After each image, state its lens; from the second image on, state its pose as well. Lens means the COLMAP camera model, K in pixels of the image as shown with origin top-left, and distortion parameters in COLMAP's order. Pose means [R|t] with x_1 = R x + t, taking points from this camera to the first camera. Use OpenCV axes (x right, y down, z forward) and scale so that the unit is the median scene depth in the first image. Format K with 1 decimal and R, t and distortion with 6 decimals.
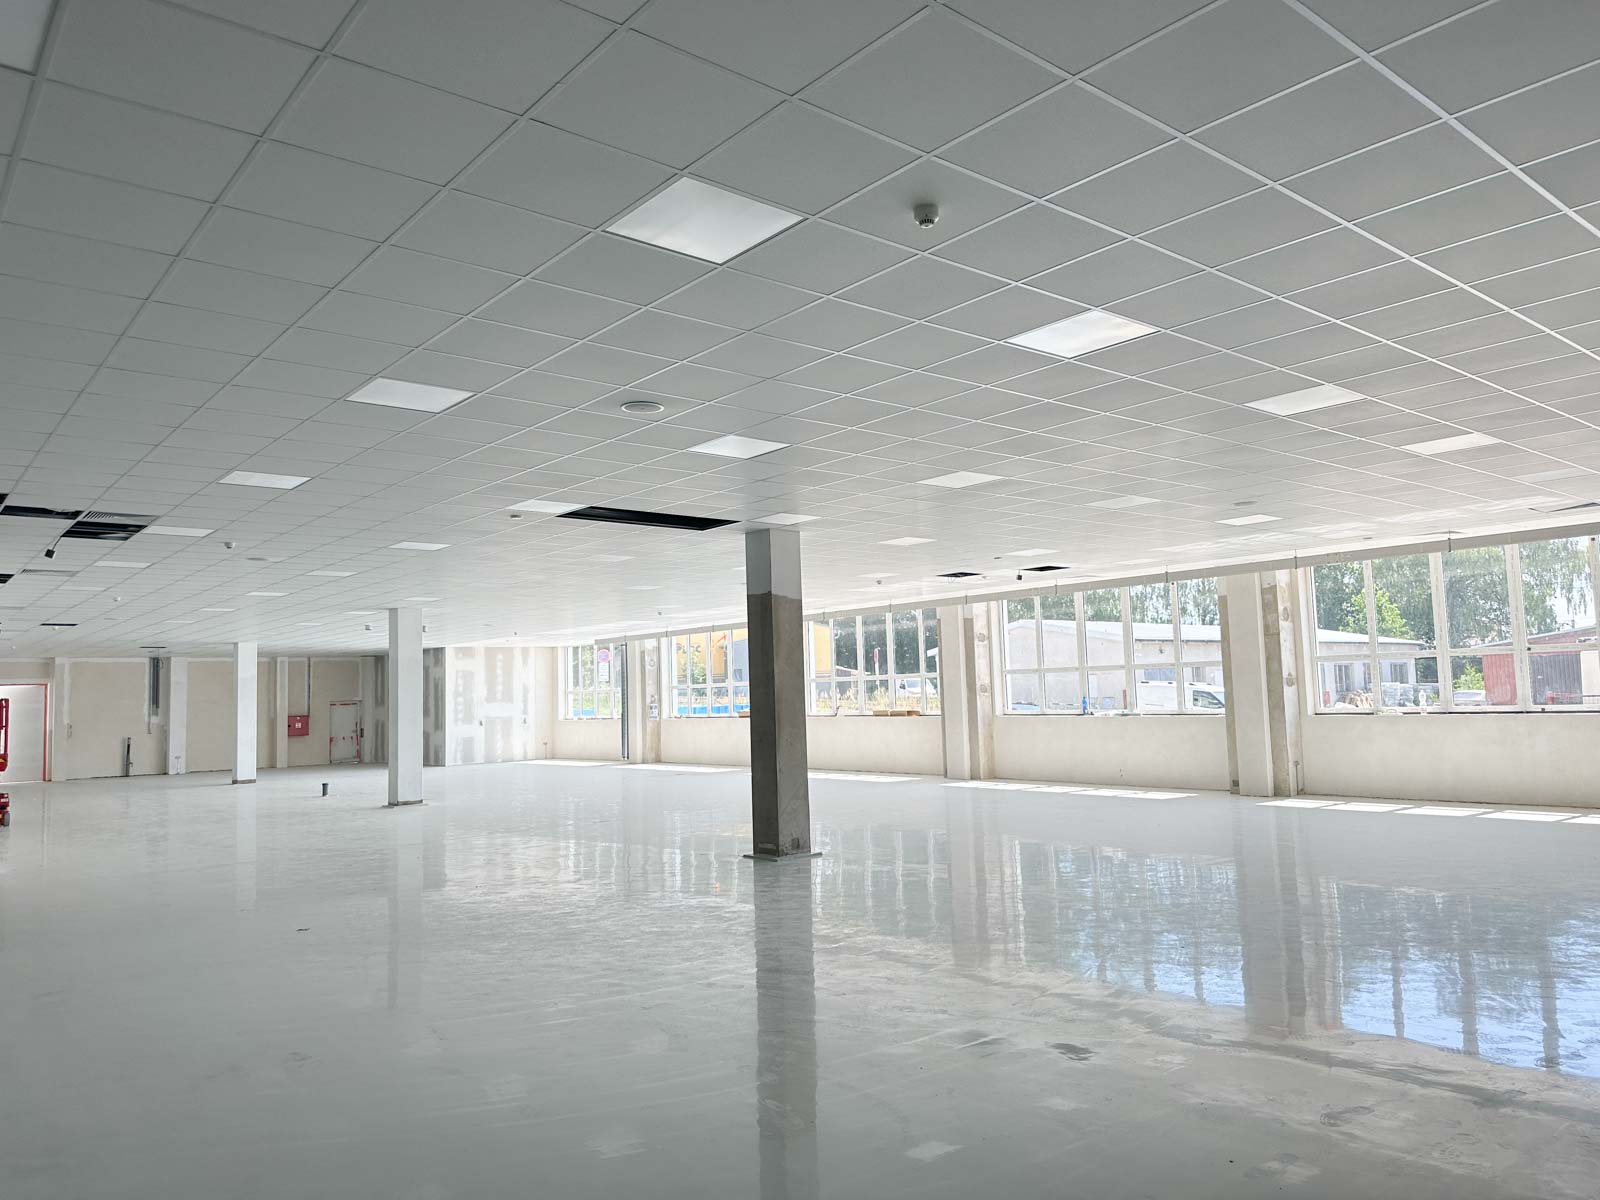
lens RADIAL K [[1122.0, 0, 805.5], [0, 1122.0, 587.6], [0, 0, 1]] dist [0.020841, -0.010466]
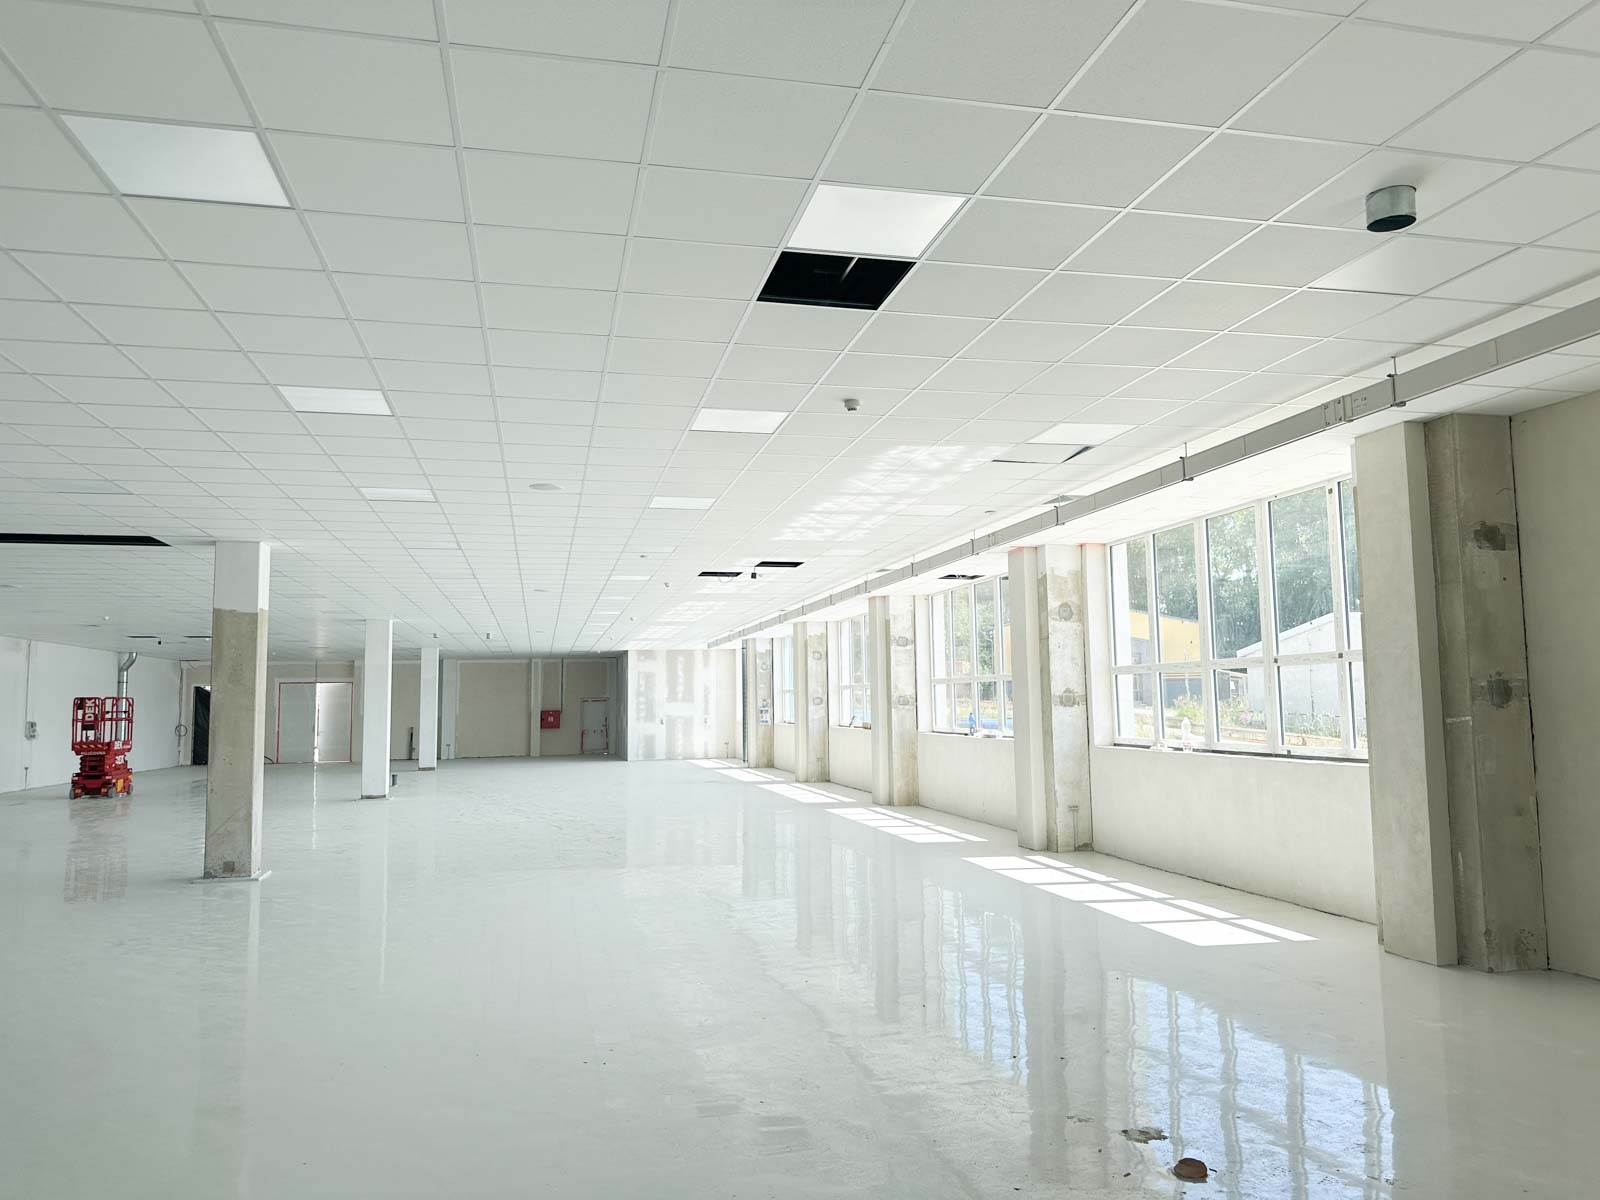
lens RADIAL K [[1122.0, 0, 803.3], [0, 1122.0, 612.4], [0, 0, 1]] dist [0.020841, -0.010466]
pose [[0.894945, -0.019130, -0.445766, 0.300345], [0.031147, 0.999322, 0.019646, 0.001788], [0.445087, -0.031466, 0.894934, 0.123315]]
